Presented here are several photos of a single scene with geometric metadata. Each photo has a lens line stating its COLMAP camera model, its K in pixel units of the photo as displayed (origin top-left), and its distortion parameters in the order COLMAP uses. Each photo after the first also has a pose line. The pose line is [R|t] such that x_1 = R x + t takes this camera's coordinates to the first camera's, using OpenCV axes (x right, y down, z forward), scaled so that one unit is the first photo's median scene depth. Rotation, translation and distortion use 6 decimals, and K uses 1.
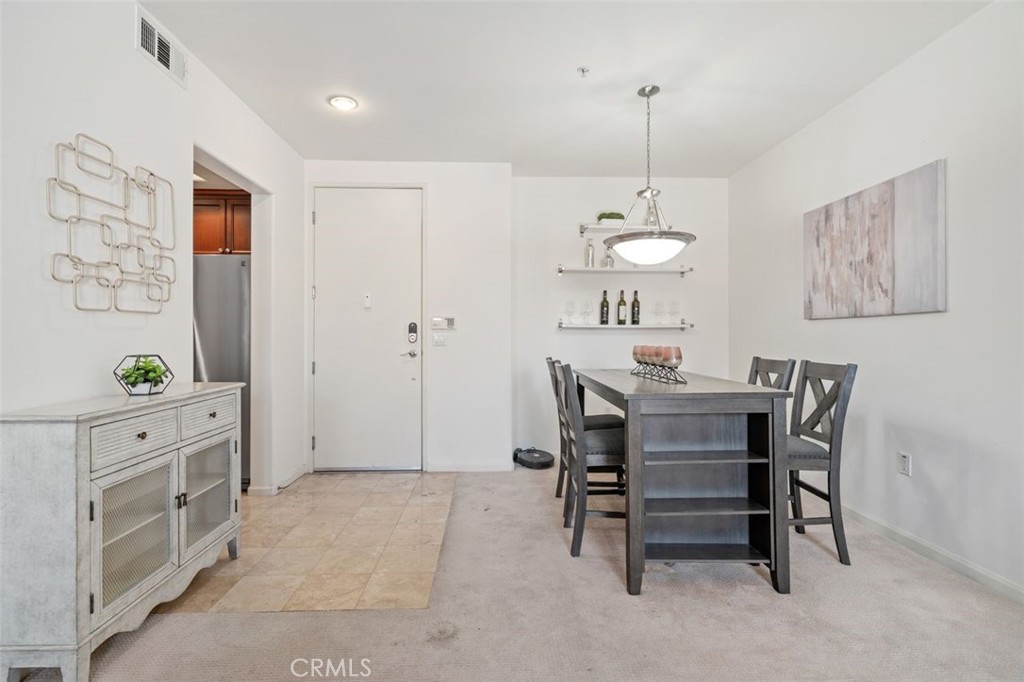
lens RADIAL K [[465.8, 0, 511.6], [0, 465.8, 334.0], [0, 0, 1]] dist [-0.002944, 0.002579]
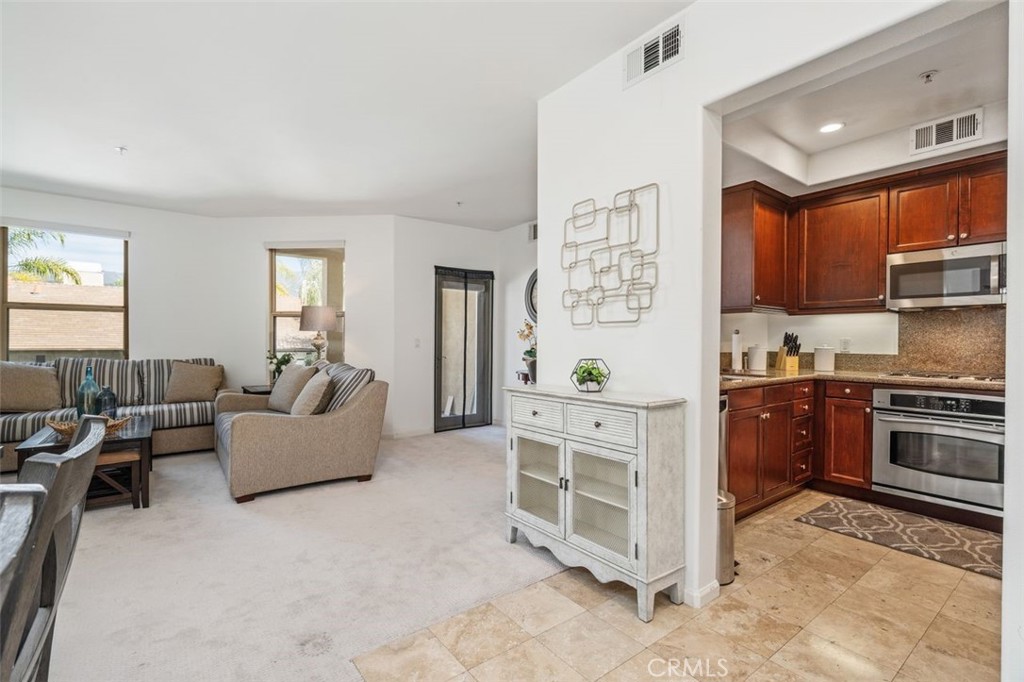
lens RADIAL K [[465.8, 0, 509.1], [0, 465.8, 343.9], [0, 0, 1]] dist [-0.002944, 0.002579]
pose [[-0.820738, -0.002517, -0.571300, 0.072944], [-0.004649, 0.999987, 0.002273, 0.004368], [0.571286, 0.004522, -0.820738, 1.888226]]
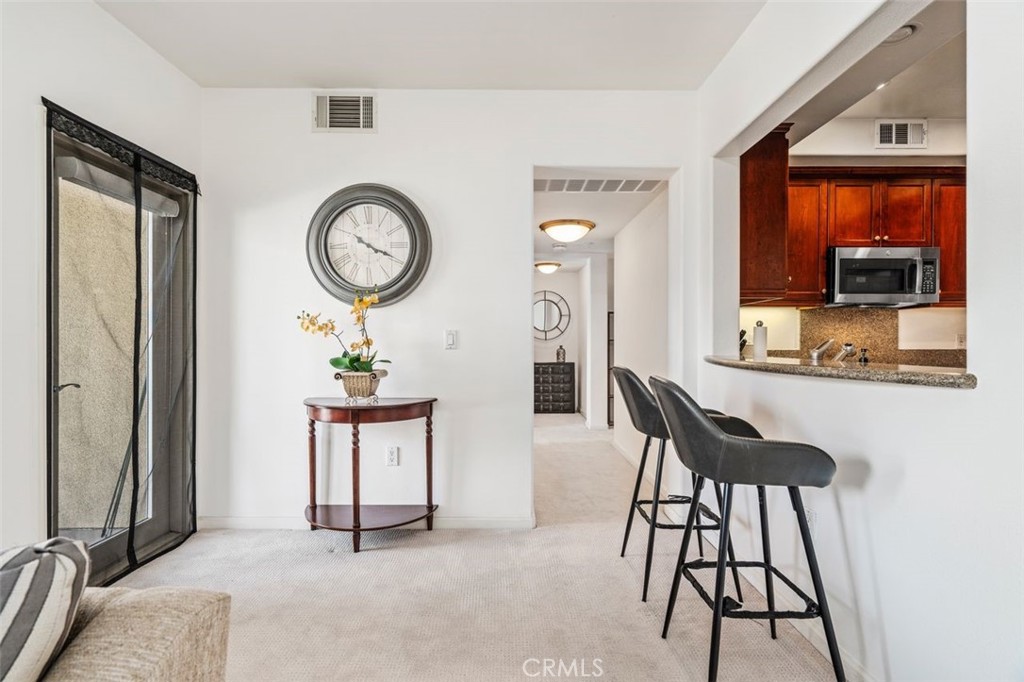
lens RADIAL K [[465.8, 0, 508.0], [0, 465.8, 345.2], [0, 0, 1]] dist [-0.002944, 0.002579]
pose [[-0.045615, 0.005167, -0.998946, -0.340863], [0.003595, 0.999981, 0.005008, 0.010956], [0.998953, -0.003362, -0.045633, 0.142449]]
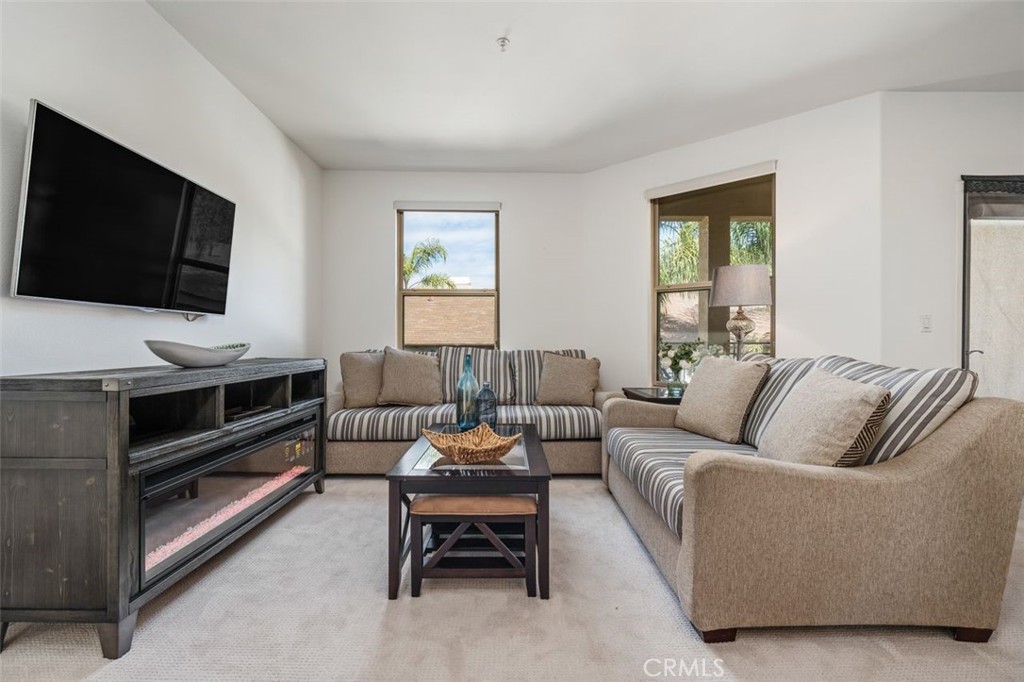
lens RADIAL K [[465.8, 0, 511.4], [0, 465.8, 342.9], [0, 0, 1]] dist [-0.002944, 0.002579]
pose [[-0.999785, -0.001972, 0.020631, 0.234159], [-0.001961, 0.999998, 0.000569, 0.073608], [-0.020632, 0.000529, -0.999787, 0.753882]]
